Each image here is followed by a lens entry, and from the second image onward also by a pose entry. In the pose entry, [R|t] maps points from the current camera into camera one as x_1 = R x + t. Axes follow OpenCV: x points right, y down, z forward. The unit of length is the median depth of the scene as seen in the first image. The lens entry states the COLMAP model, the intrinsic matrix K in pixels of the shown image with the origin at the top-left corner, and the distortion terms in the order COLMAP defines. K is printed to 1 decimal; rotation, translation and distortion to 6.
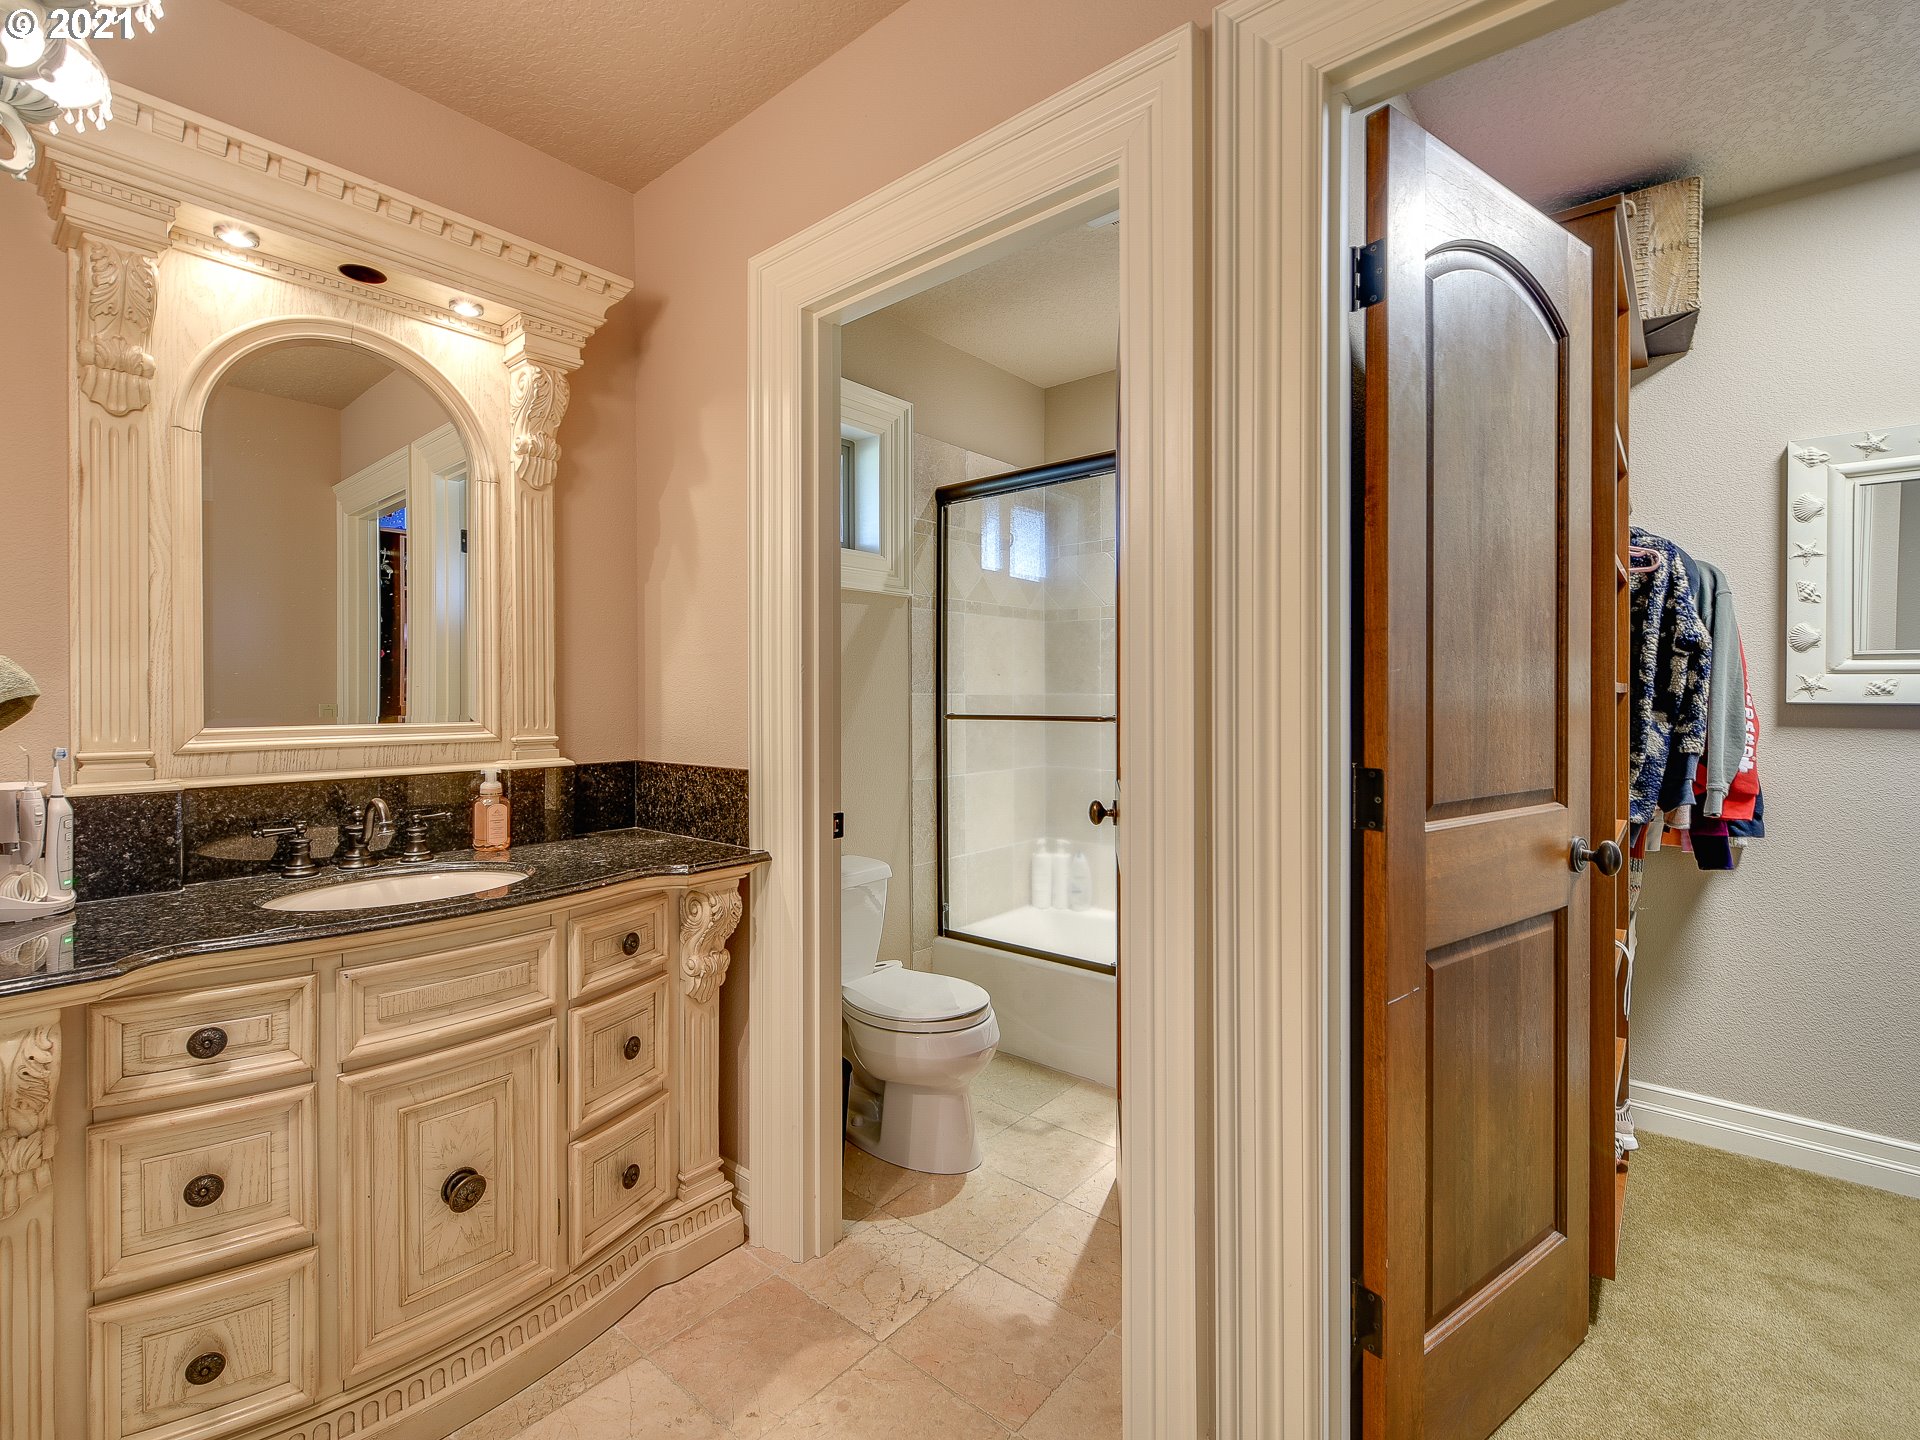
lens RADIAL K [[870.1, 0, 963.4], [0, 870.1, 702.3], [0, 0, 1]] dist [0.013752, -0.000156]
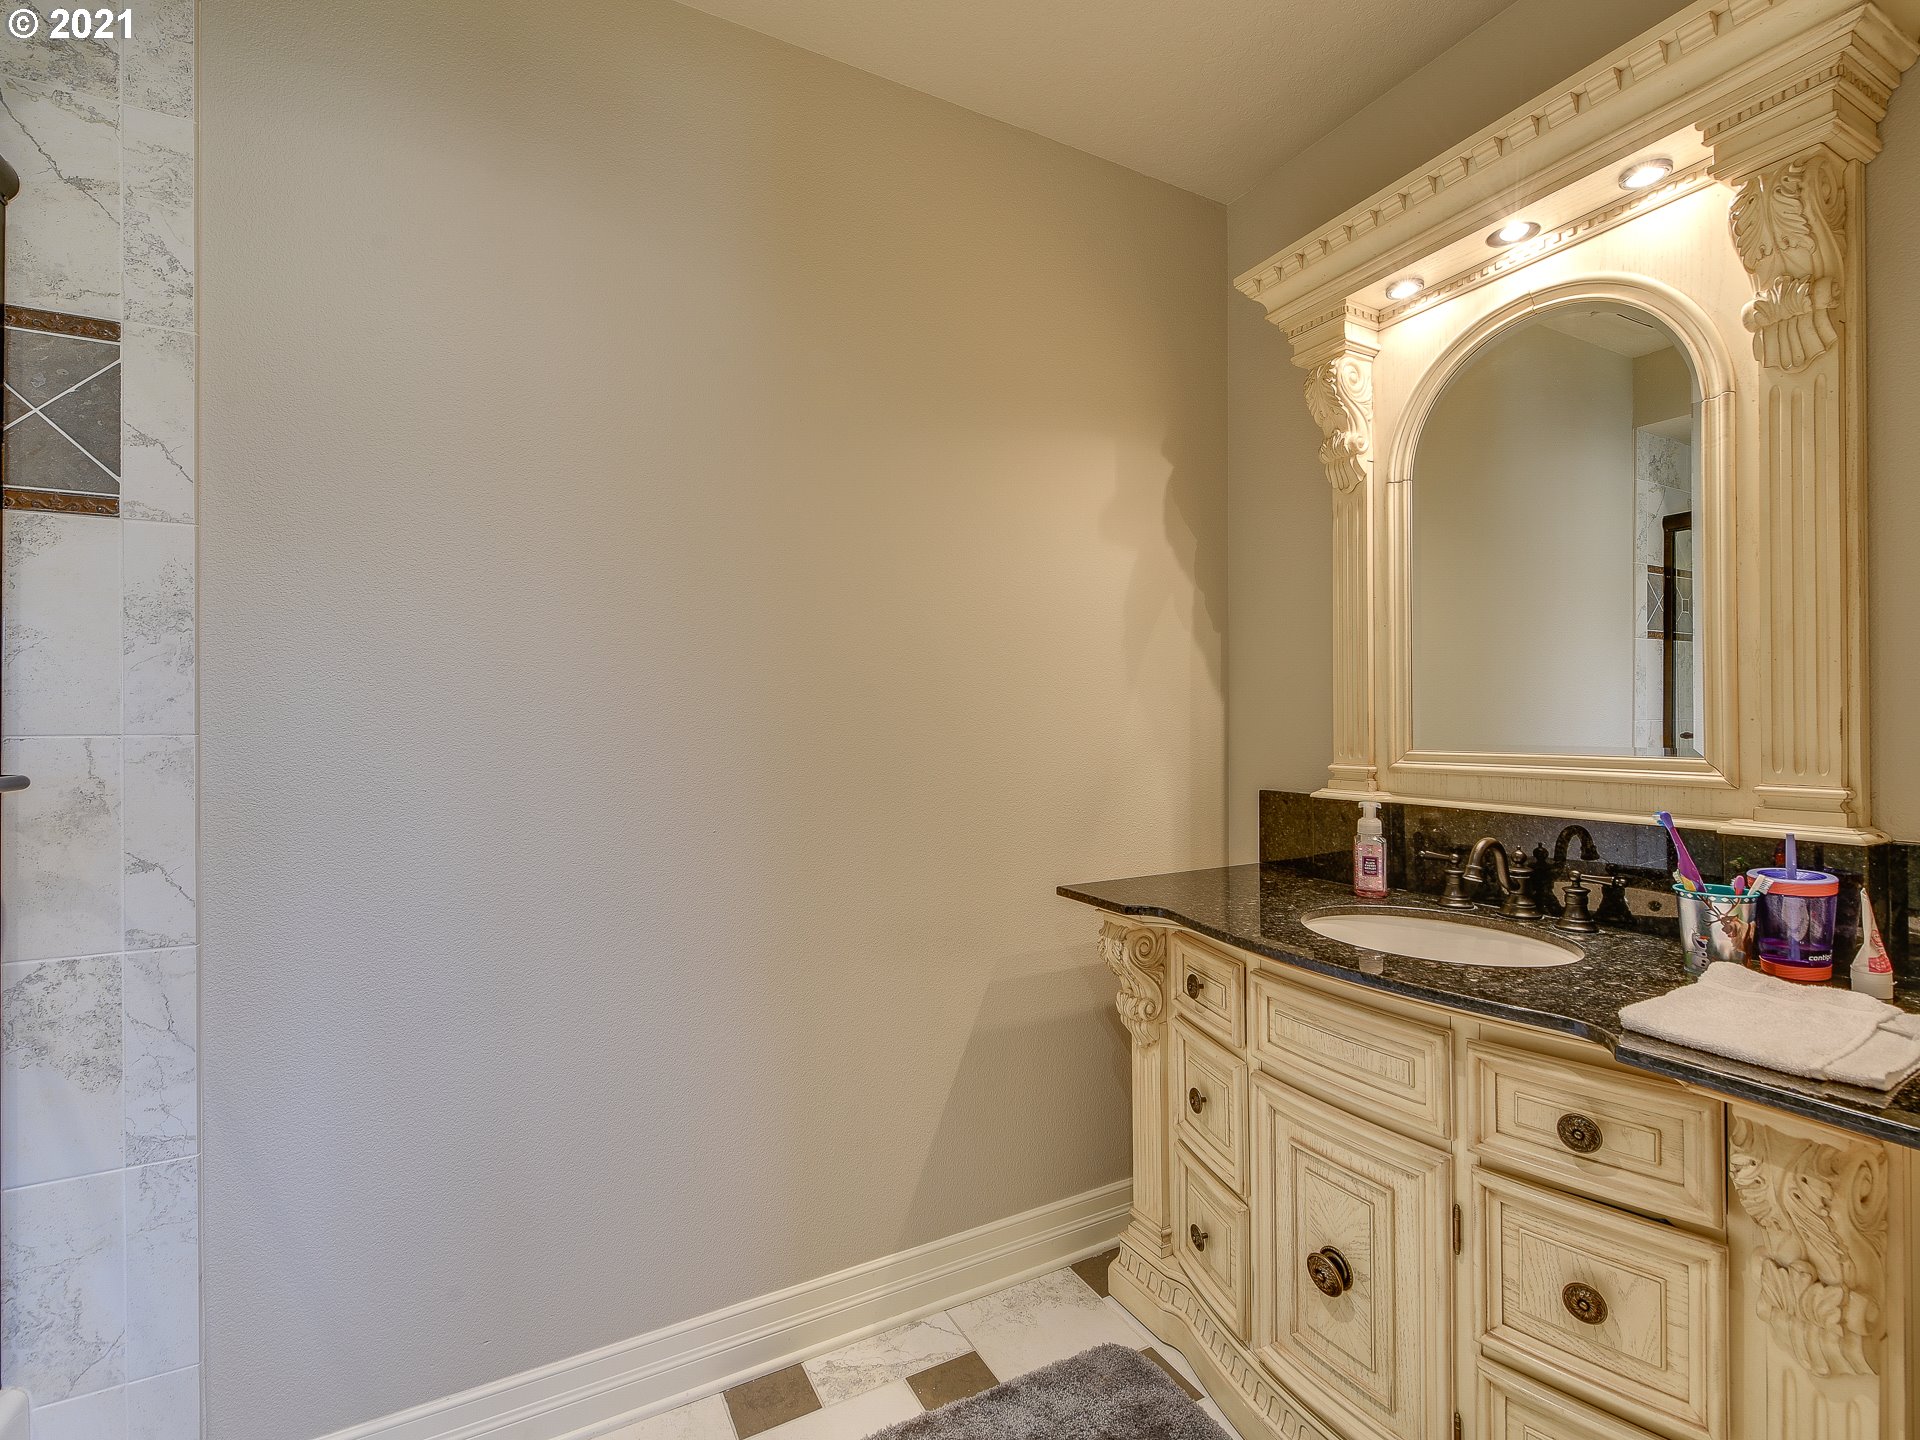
lens RADIAL K [[868.0, 0, 963.3], [0, 868.0, 731.6], [0, 0, 1]] dist [0.003283, -0.000466]
pose [[-0.378395, -0.002958, -0.925639, 0.345057], [-0.017816, 0.999833, 0.004088, 0.012586], [0.925473, 0.018038, -0.378385, 0.896931]]
